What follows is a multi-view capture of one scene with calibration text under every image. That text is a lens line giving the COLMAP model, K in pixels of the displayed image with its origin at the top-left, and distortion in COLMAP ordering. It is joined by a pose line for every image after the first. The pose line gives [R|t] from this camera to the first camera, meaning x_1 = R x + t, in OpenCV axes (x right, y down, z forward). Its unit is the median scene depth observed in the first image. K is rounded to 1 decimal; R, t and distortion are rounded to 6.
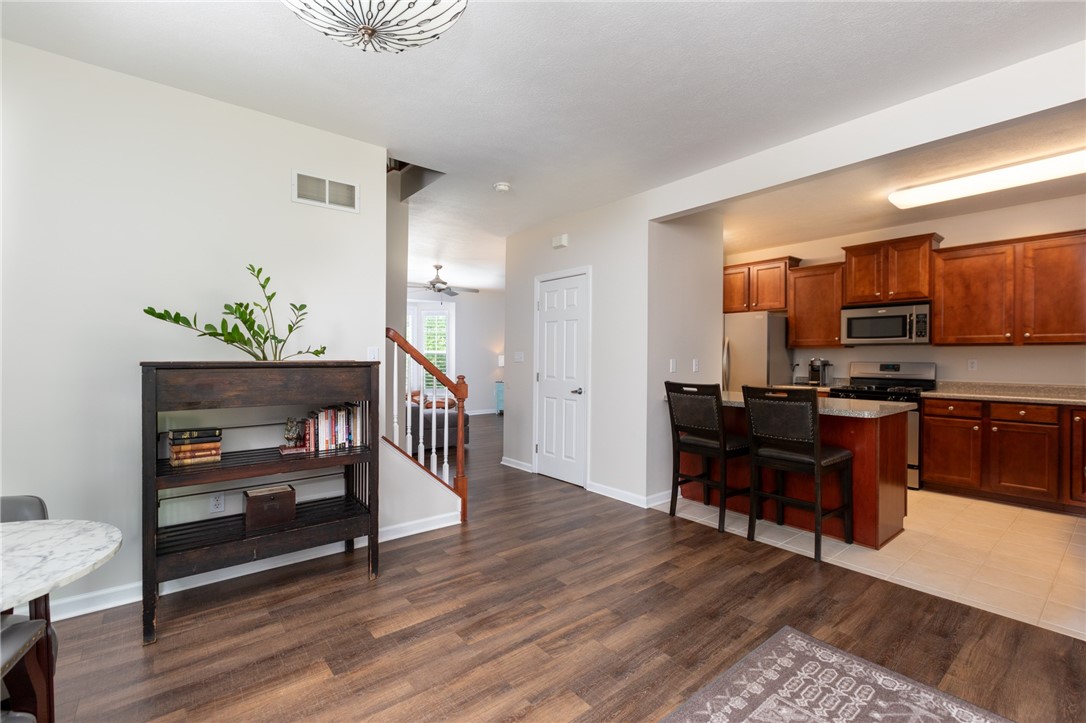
lens RADIAL K [[487.7, 0, 543.0], [0, 487.7, 361.5], [0, 0, 1]] dist [-0.000044, -0.000038]
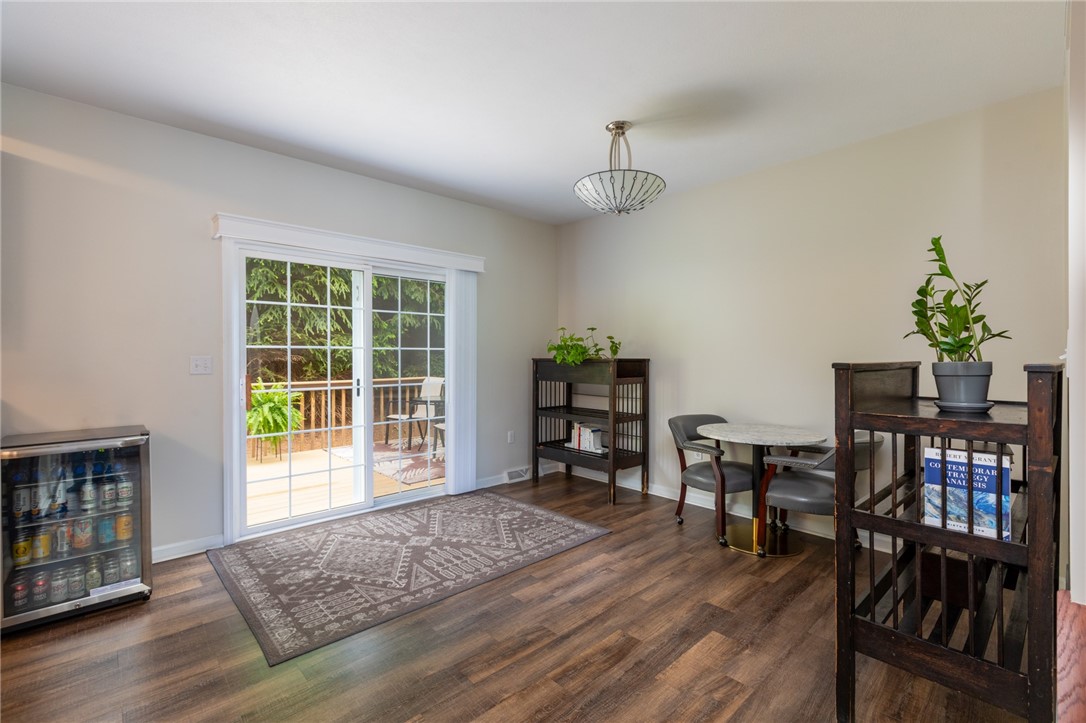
lens RADIAL K [[487.7, 0, 543.0], [0, 487.7, 361.5], [0, 0, 1]] dist [-0.000044, -0.000038]
pose [[-0.997724, -0.004615, -0.067276, 0.086805], [-0.005810, 0.999829, 0.017583, -0.015407], [0.067184, 0.017934, -0.997579, 2.043115]]
